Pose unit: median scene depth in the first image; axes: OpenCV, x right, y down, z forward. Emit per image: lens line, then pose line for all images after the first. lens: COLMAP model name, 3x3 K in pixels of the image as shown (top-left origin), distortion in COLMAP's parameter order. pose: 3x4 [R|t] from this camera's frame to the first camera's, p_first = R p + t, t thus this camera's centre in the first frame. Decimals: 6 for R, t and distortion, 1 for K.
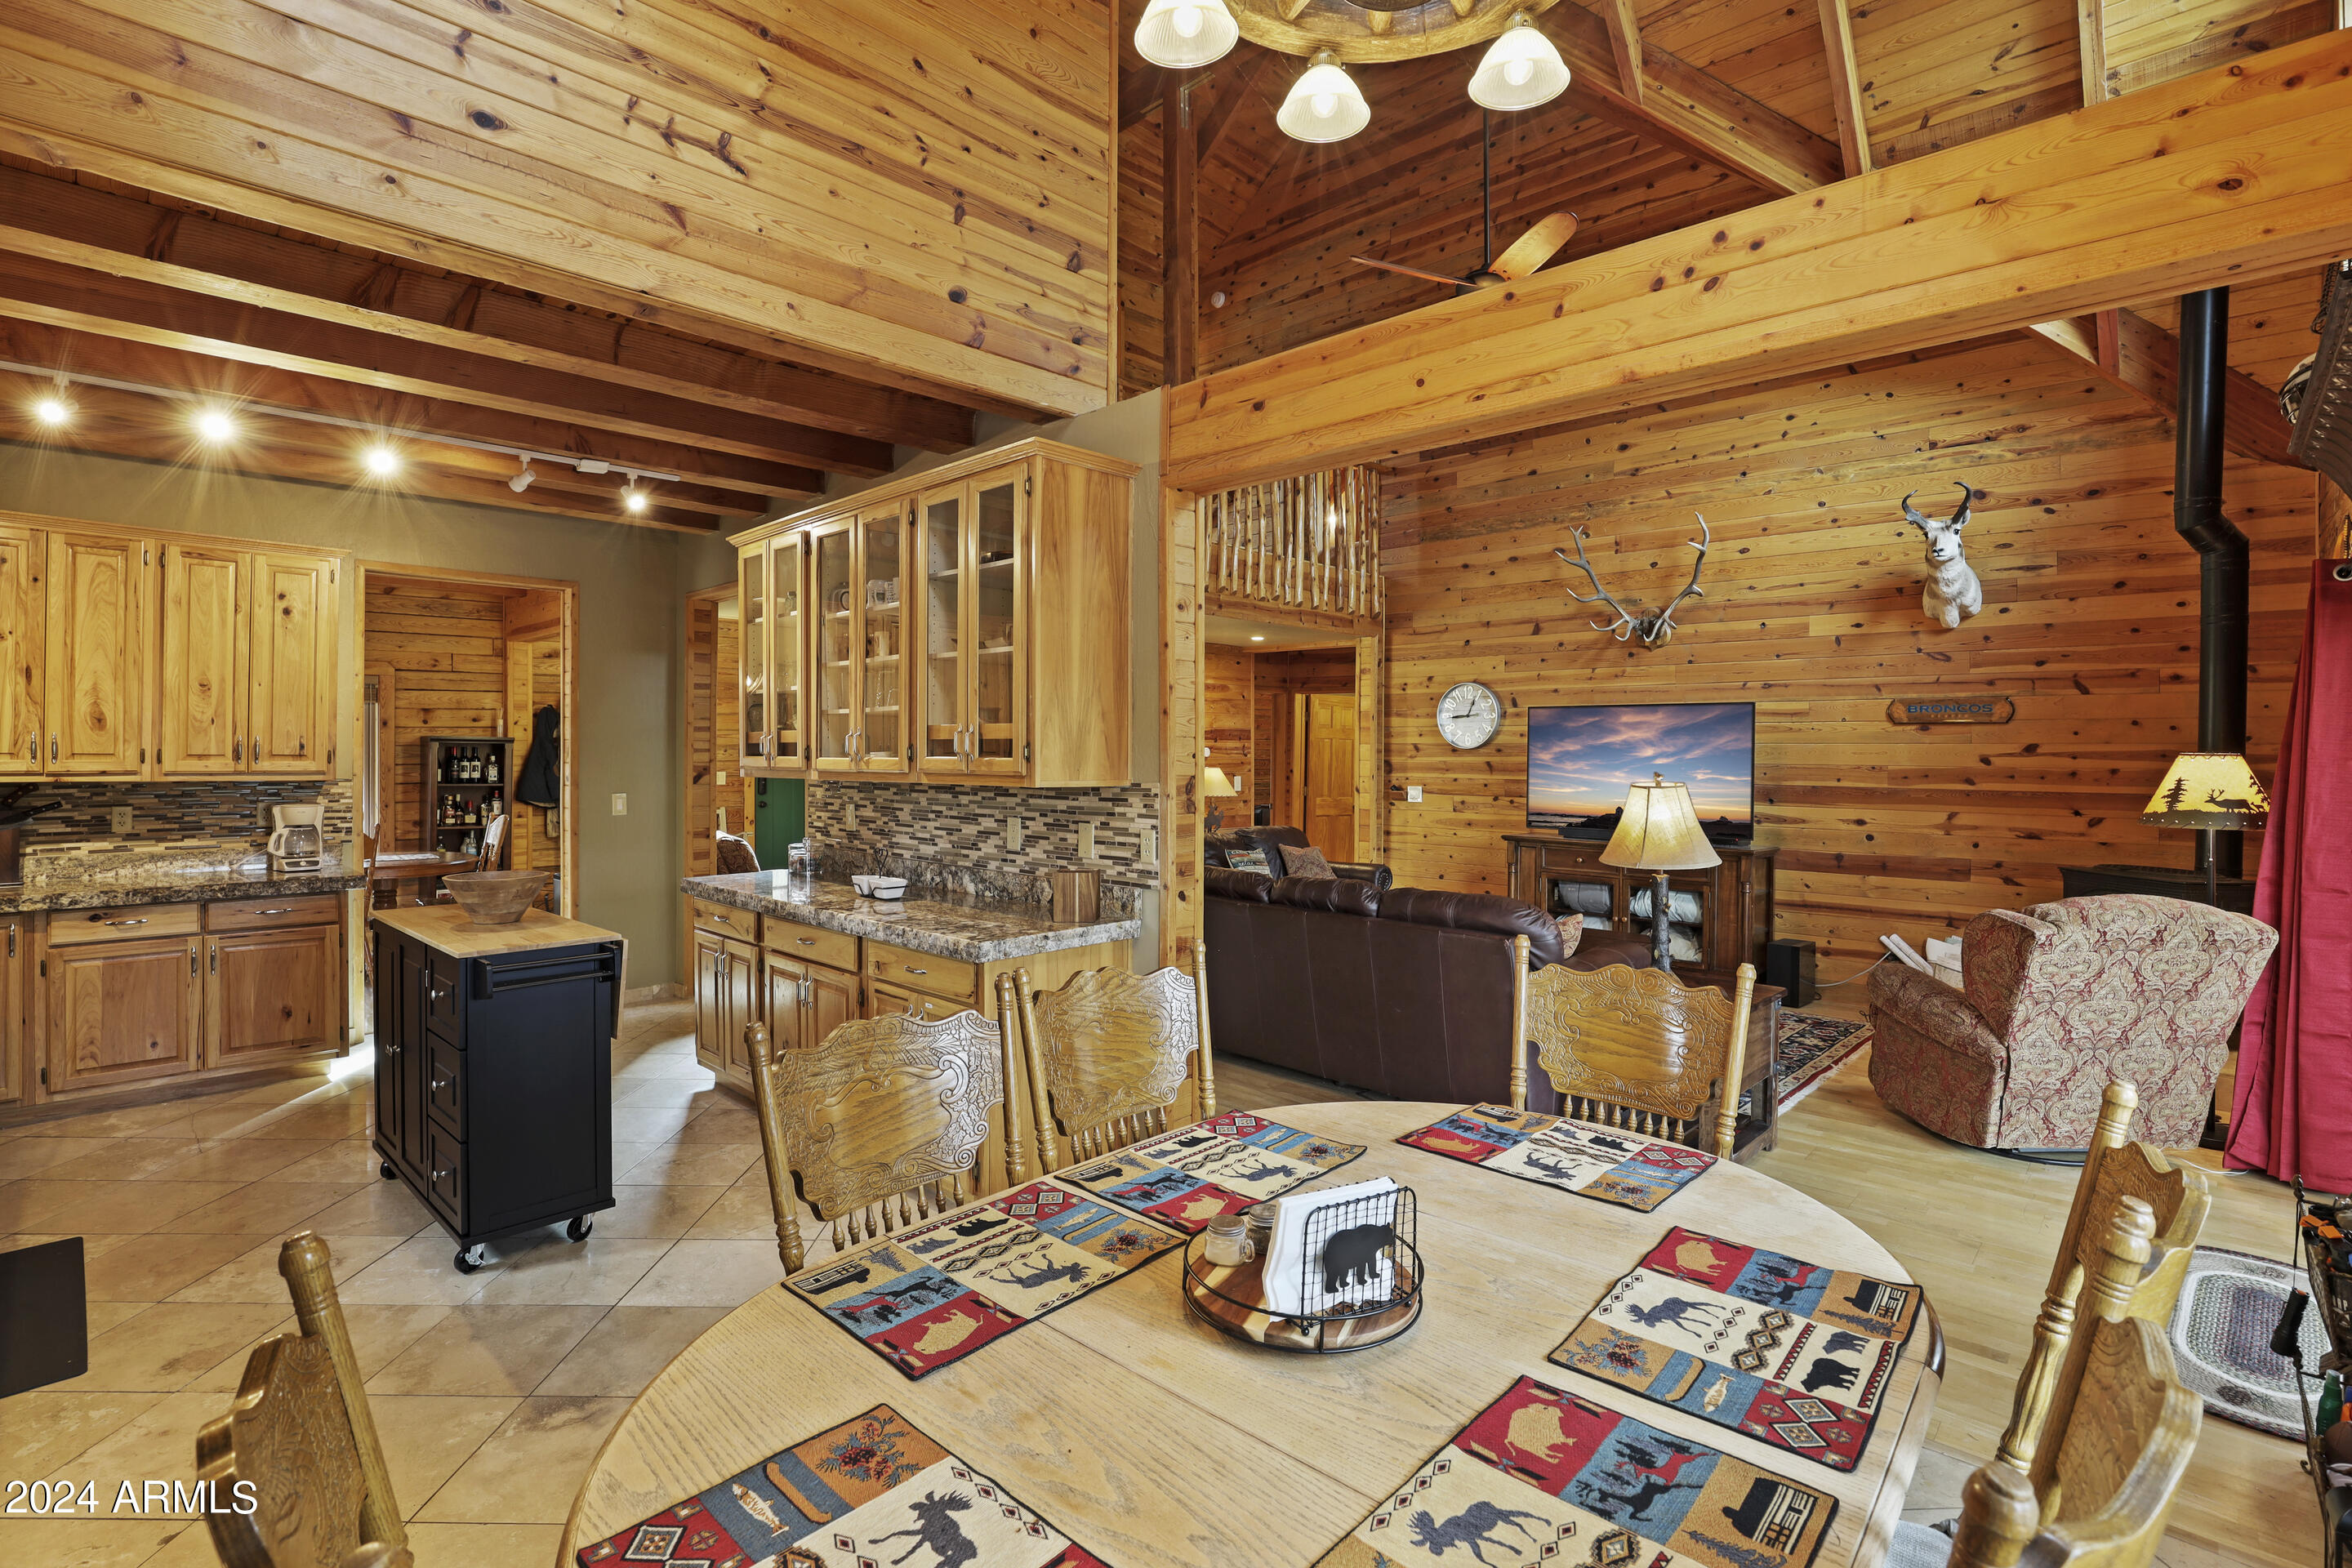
lens RADIAL K [[1086.4, 0, 1174.3], [0, 1086.4, 758.9], [0, 0, 1]] dist [-0.036462, 0.007332]
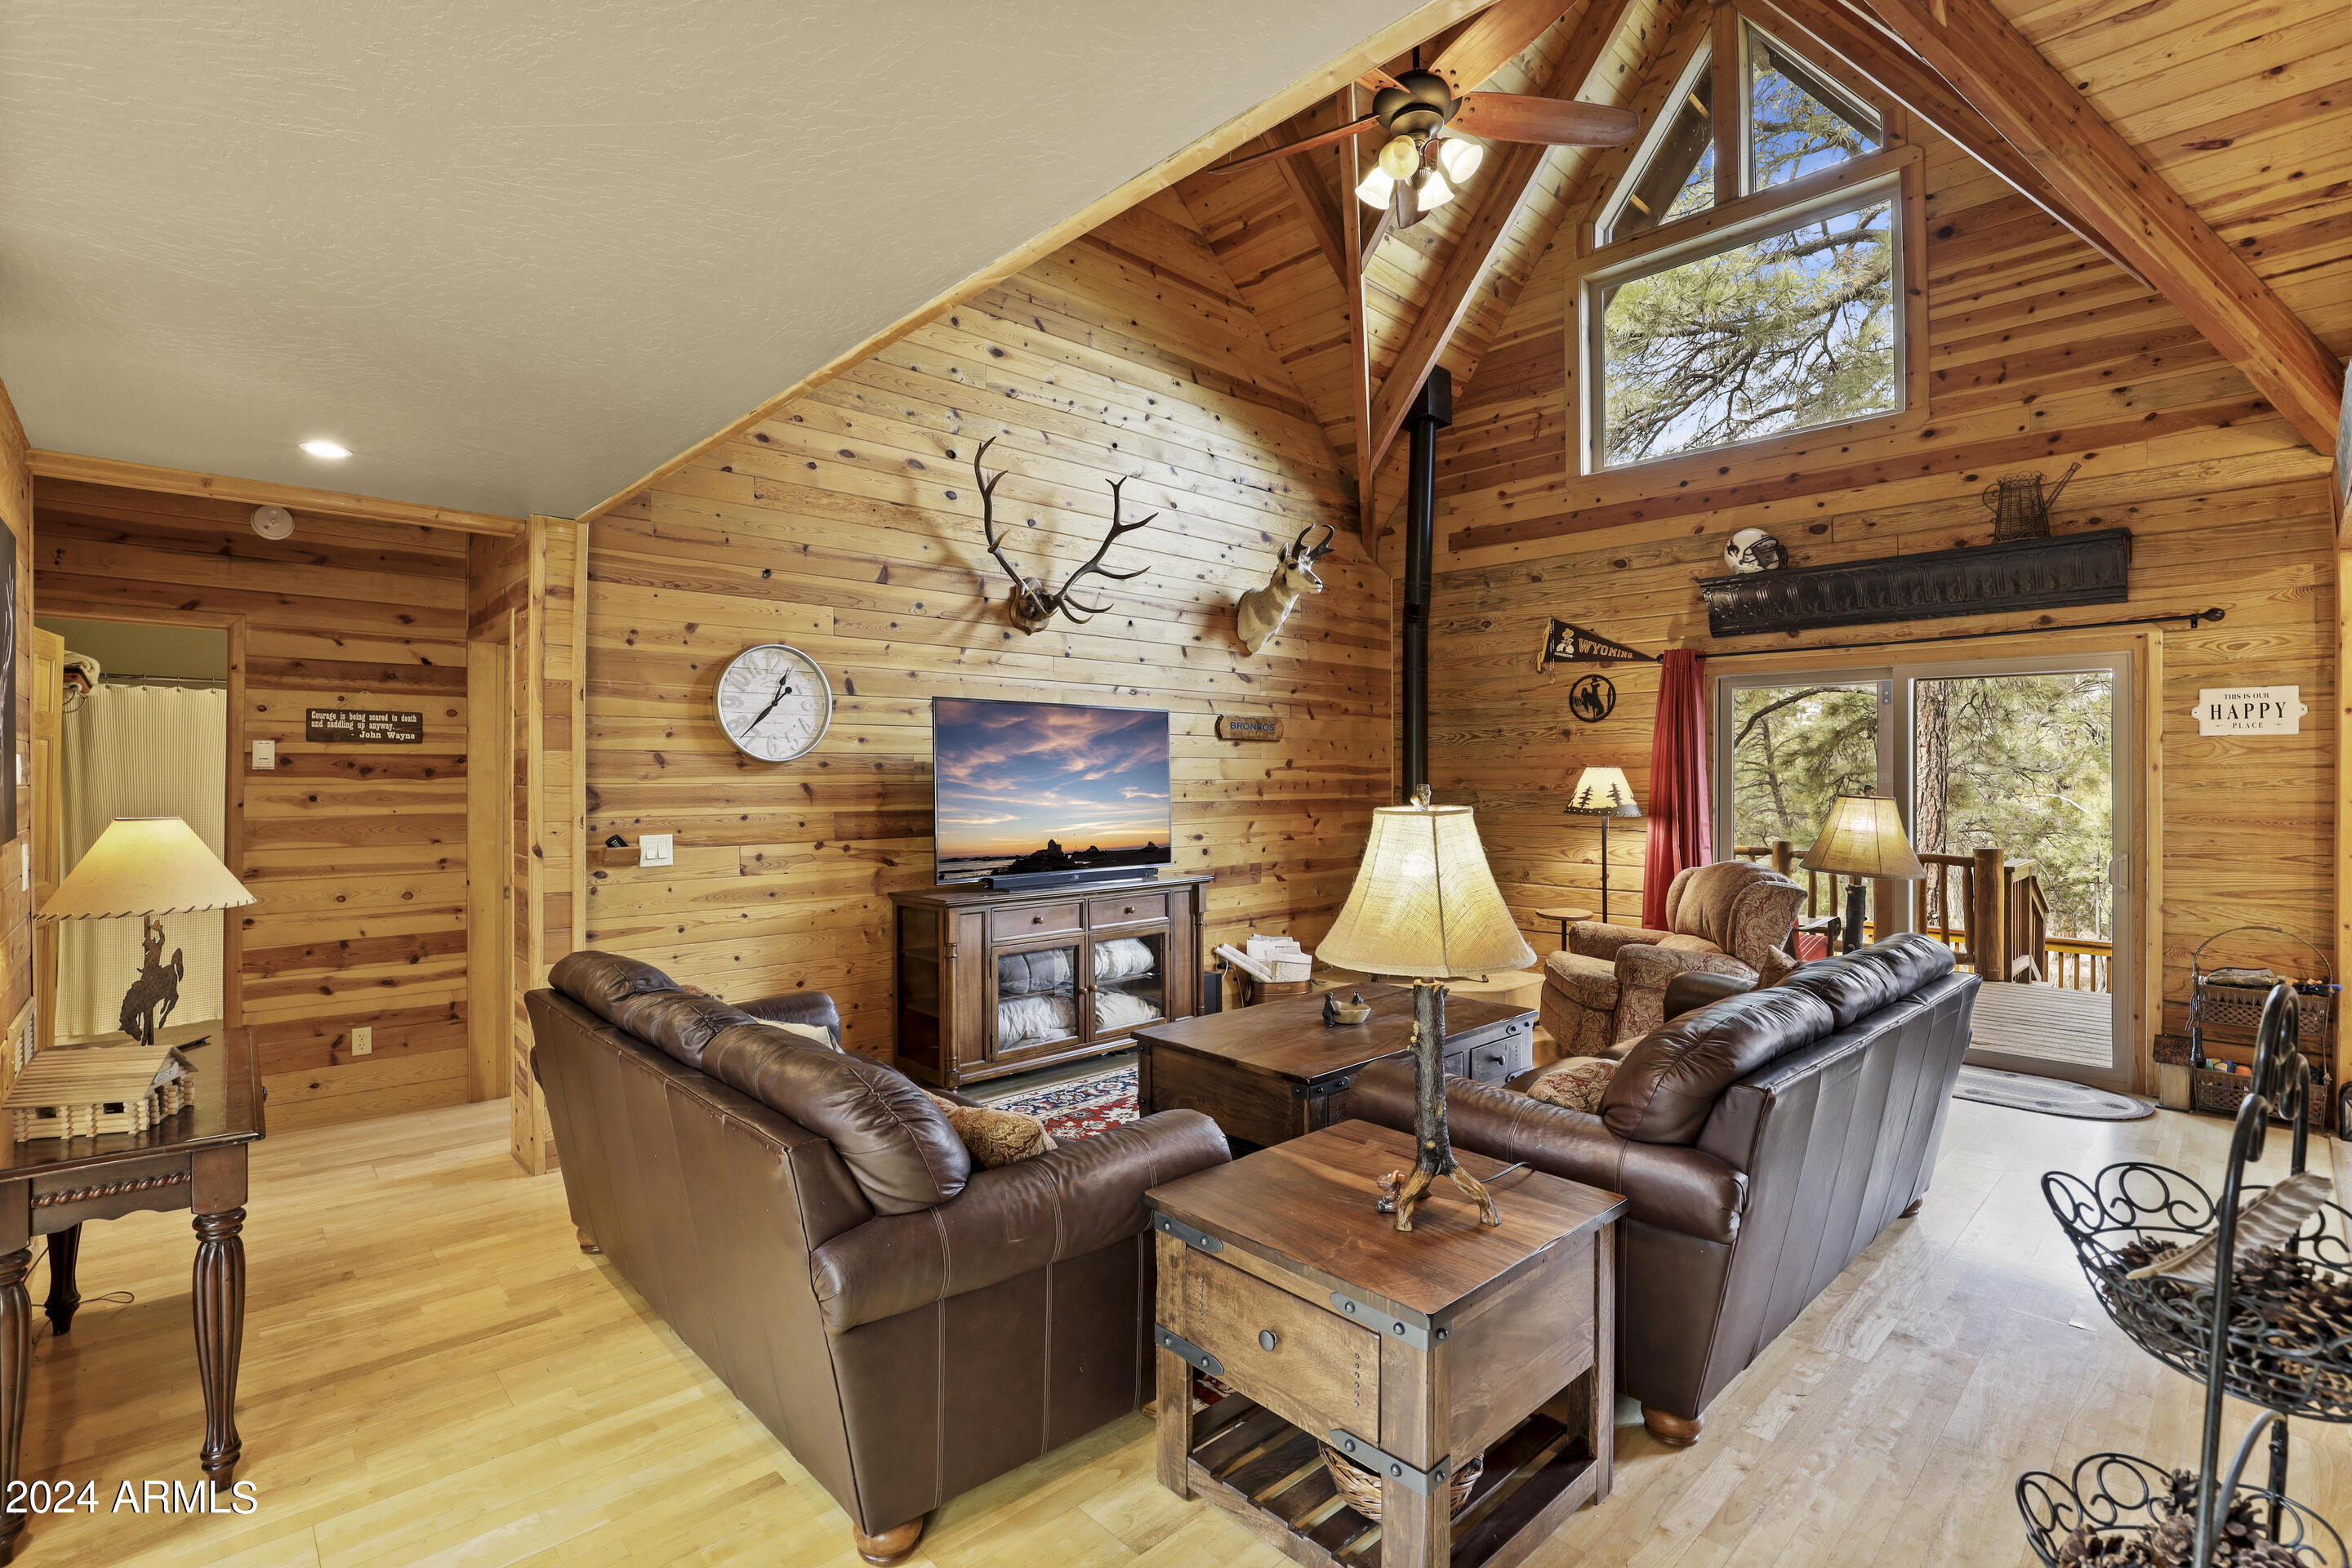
lens RADIAL K [[1086.4, 0, 1188.8], [0, 1086.4, 759.8], [0, 0, 1]] dist [-0.036462, 0.007332]
pose [[0.044685, 0.006567, 0.998980, -0.505241], [0.008006, 0.999944, -0.006931, -0.007342], [-0.998969, 0.008307, 0.044629, 1.350500]]
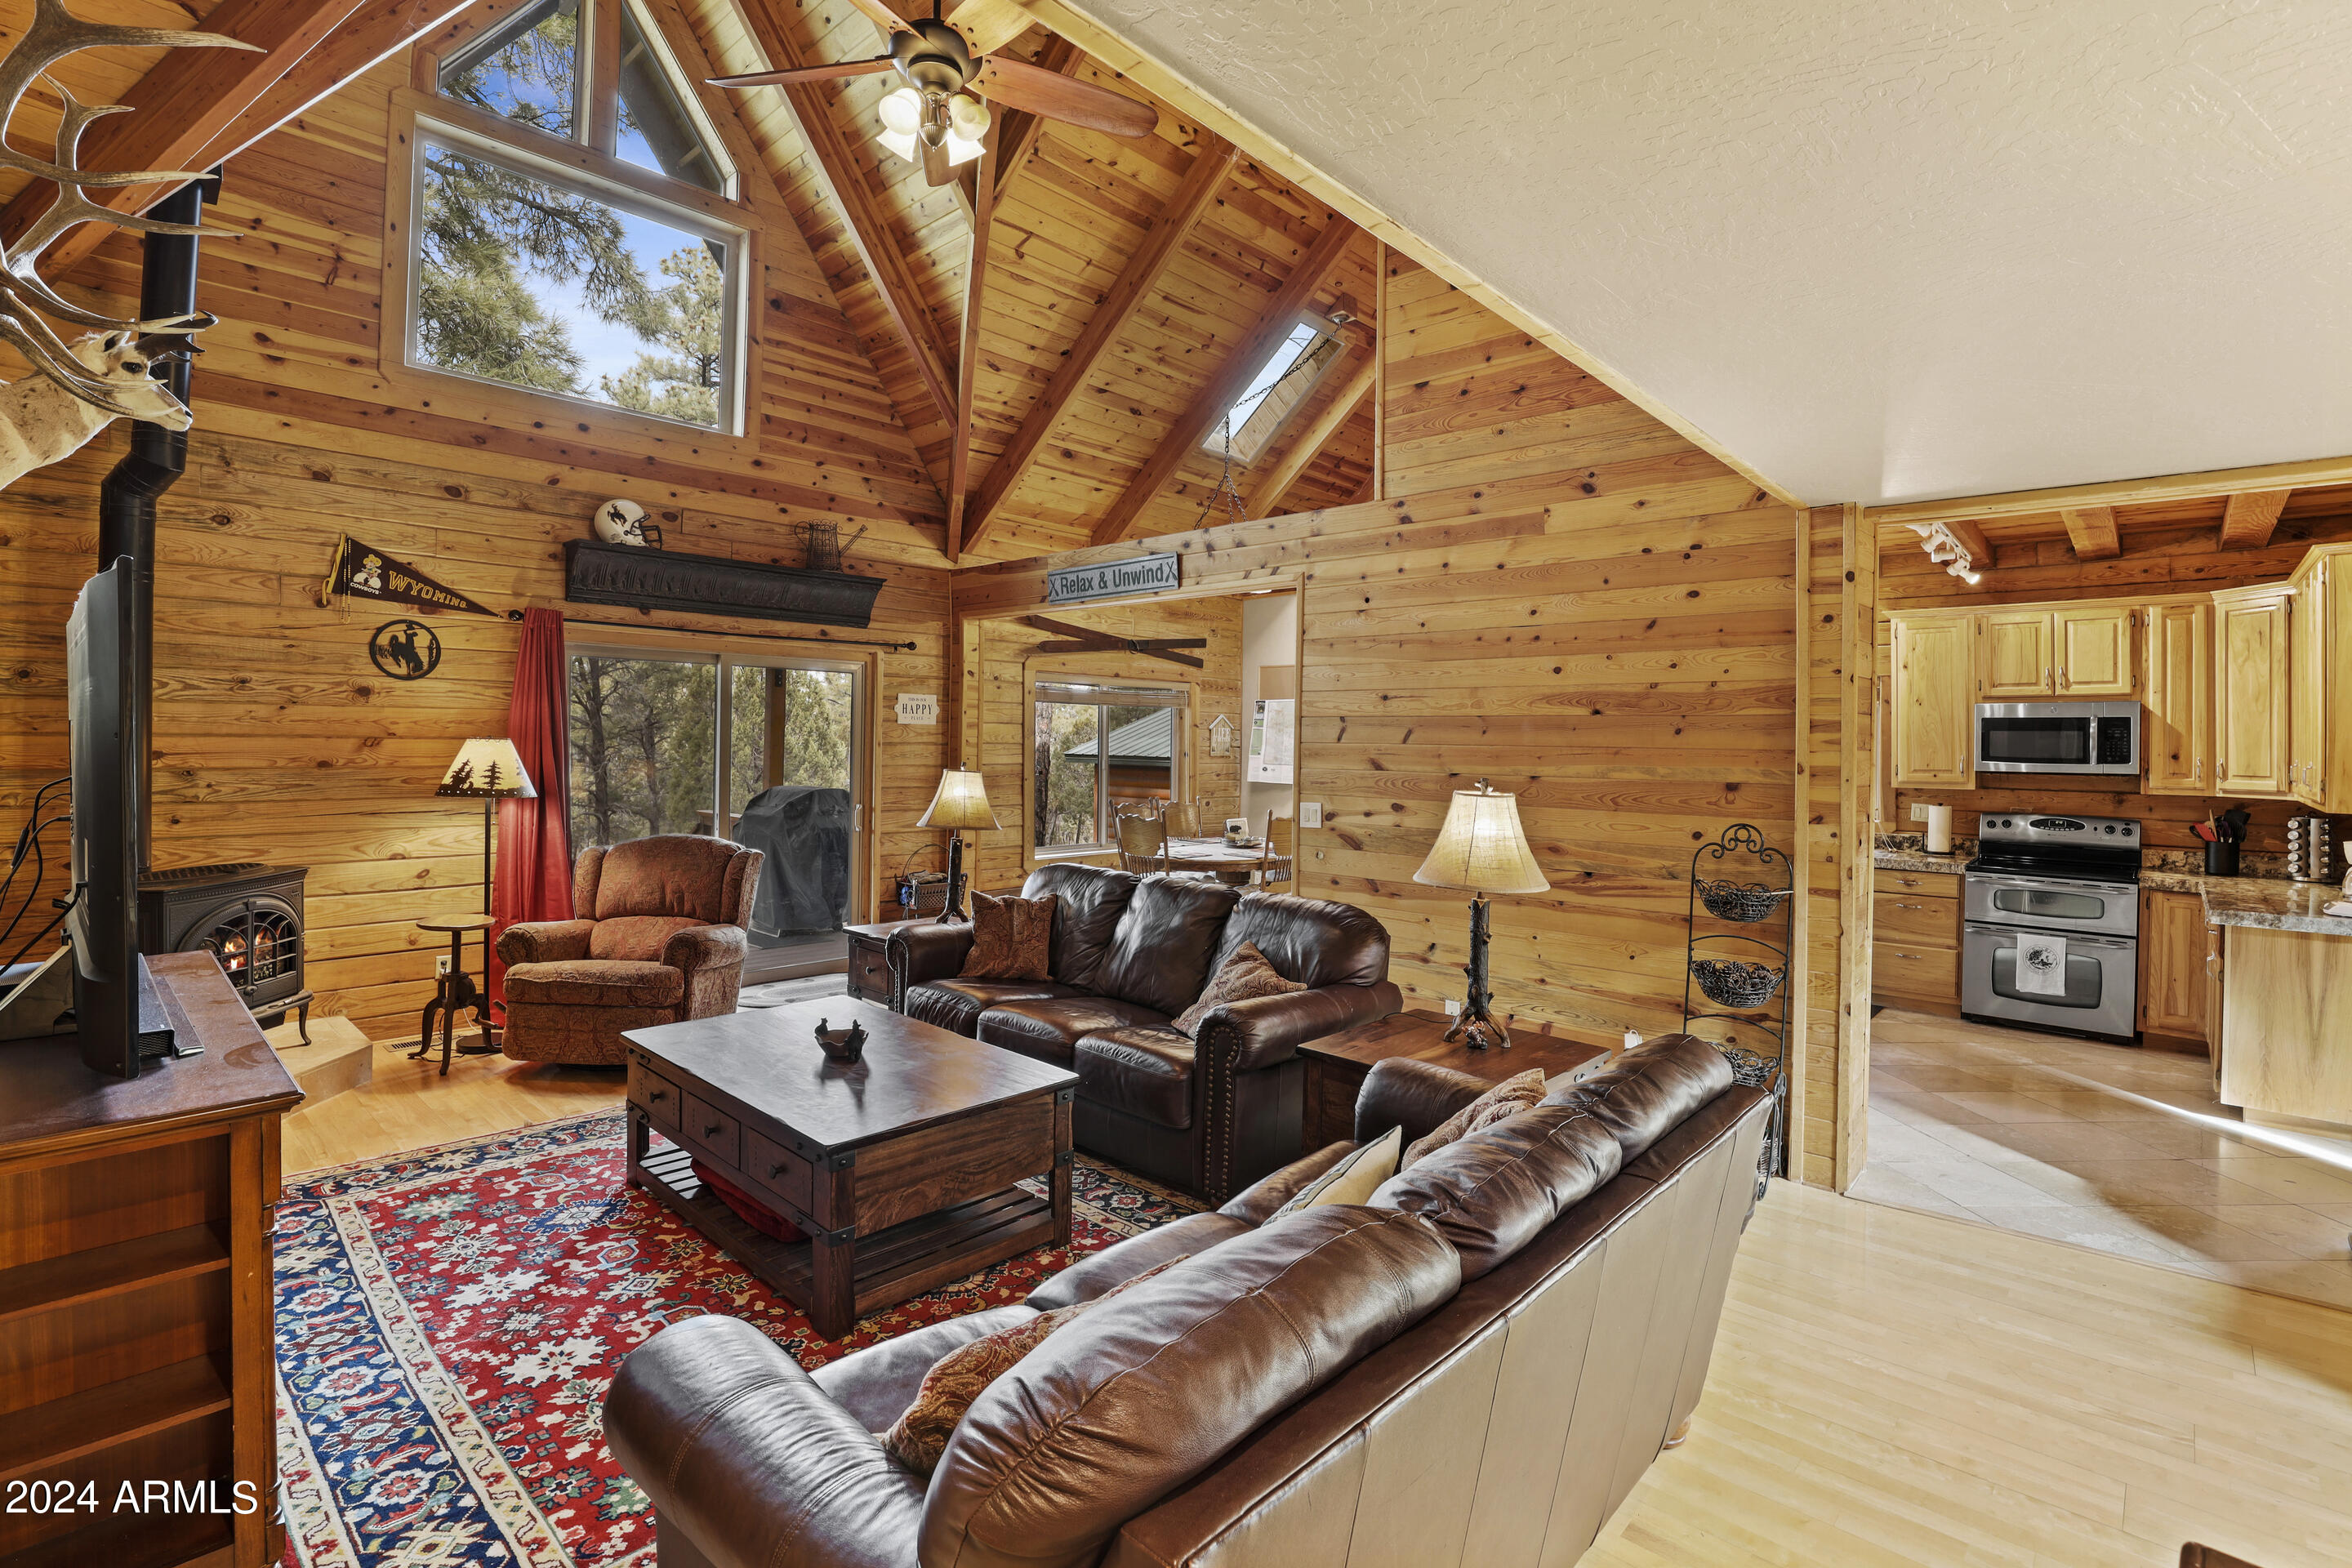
lens RADIAL K [[1086.4, 0, 1148.0], [0, 1086.4, 738.0], [0, 0, 1]] dist [-0.036462, 0.007332]
pose [[-0.999743, -0.022456, 0.003228, 0.179787], [-0.022431, 0.999720, 0.007497, -0.028220], [-0.003395, 0.007423, -0.999967, 2.016186]]
